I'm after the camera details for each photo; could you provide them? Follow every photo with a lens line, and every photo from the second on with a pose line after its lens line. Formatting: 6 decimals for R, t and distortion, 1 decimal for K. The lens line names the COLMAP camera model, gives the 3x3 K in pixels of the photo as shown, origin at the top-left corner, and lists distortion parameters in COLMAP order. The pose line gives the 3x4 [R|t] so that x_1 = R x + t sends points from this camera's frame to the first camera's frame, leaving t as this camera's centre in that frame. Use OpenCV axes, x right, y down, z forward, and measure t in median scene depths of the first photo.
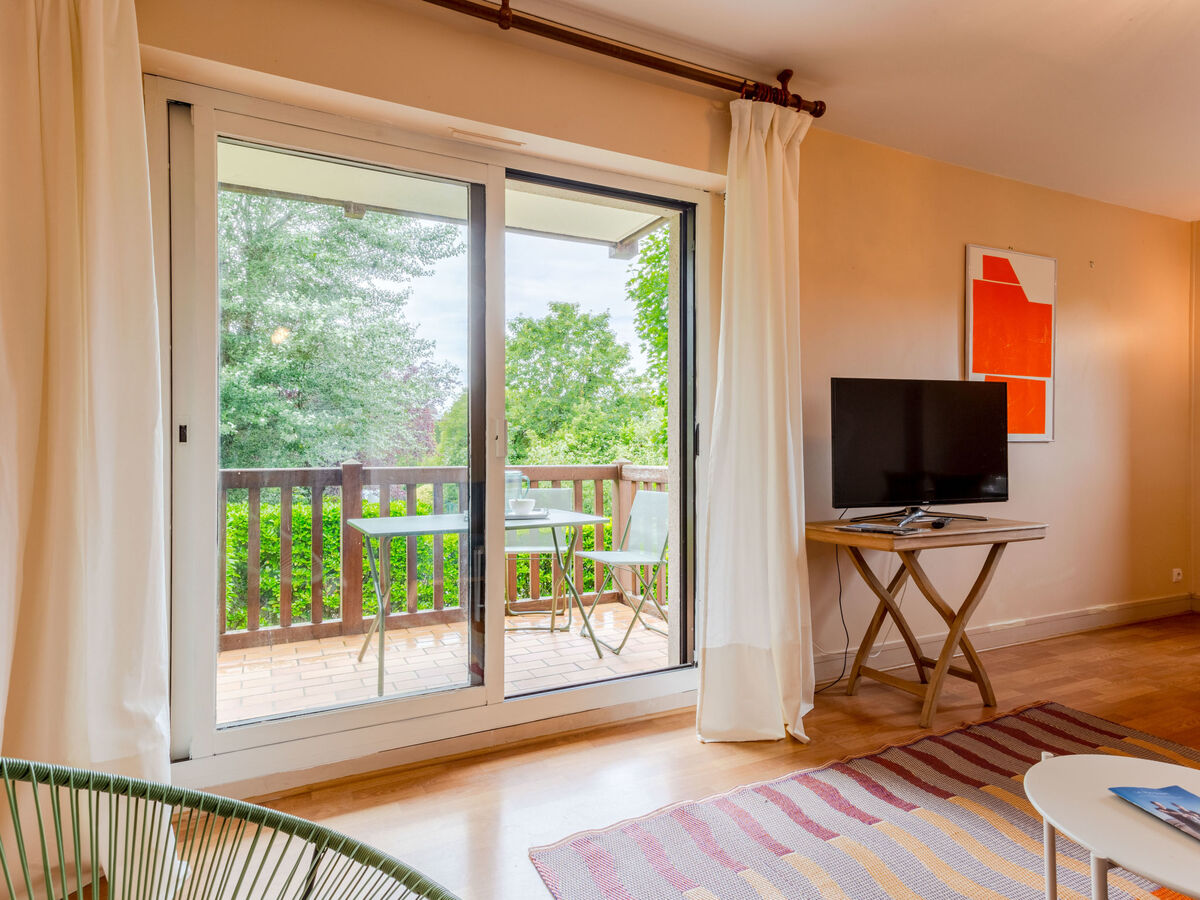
lens RADIAL K [[718.3, 0, 600.0], [0, 718.3, 450.0], [0, 0, 1]] dist [0.002205, 0.000044]
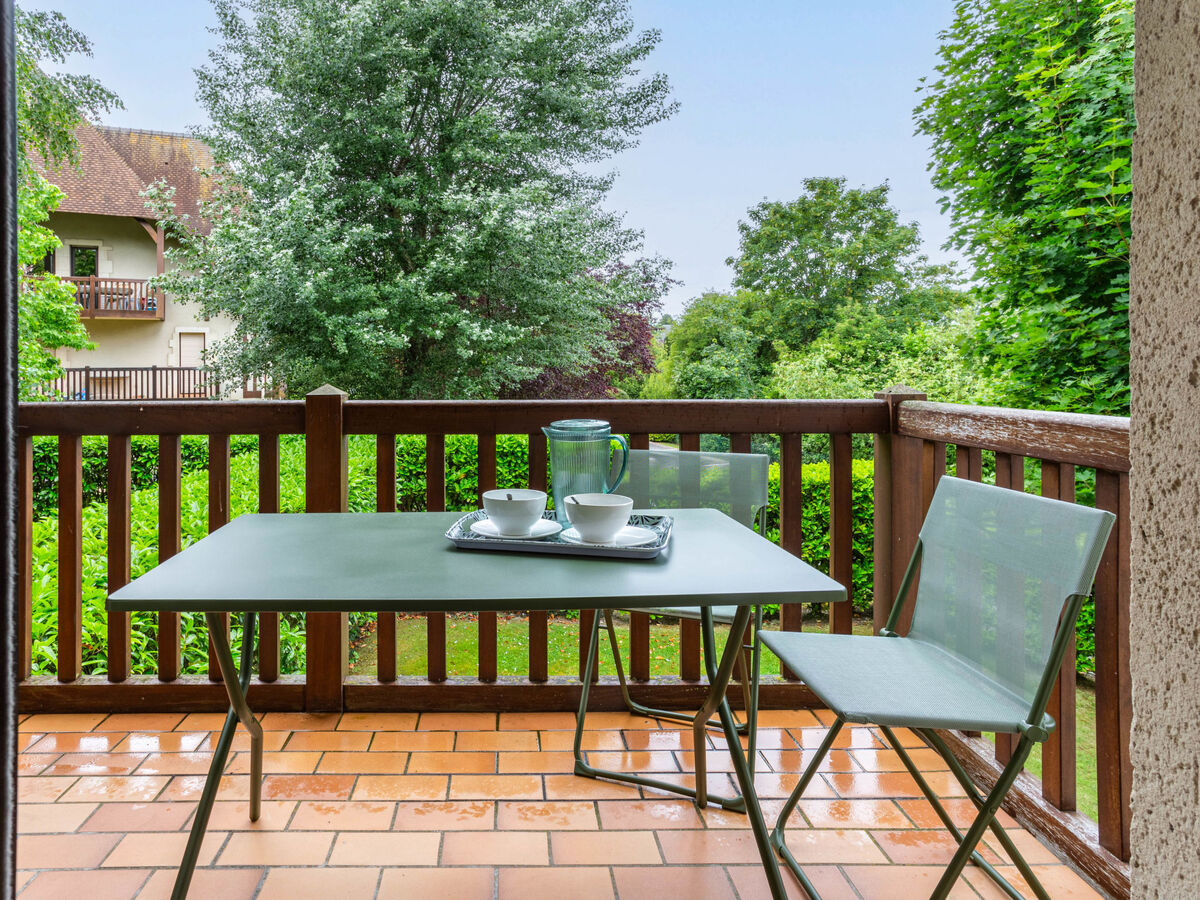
lens RADIAL K [[727.1, 0, 505.5], [0, 727.1, 370.1], [0, 0, 1]] dist [-0.013831, 0.000124]
pose [[0.888503, 0.001530, -0.458868, 0.004669], [0.001909, 0.999973, 0.007029, -0.000523], [0.458866, -0.007121, 0.888477, 0.136916]]
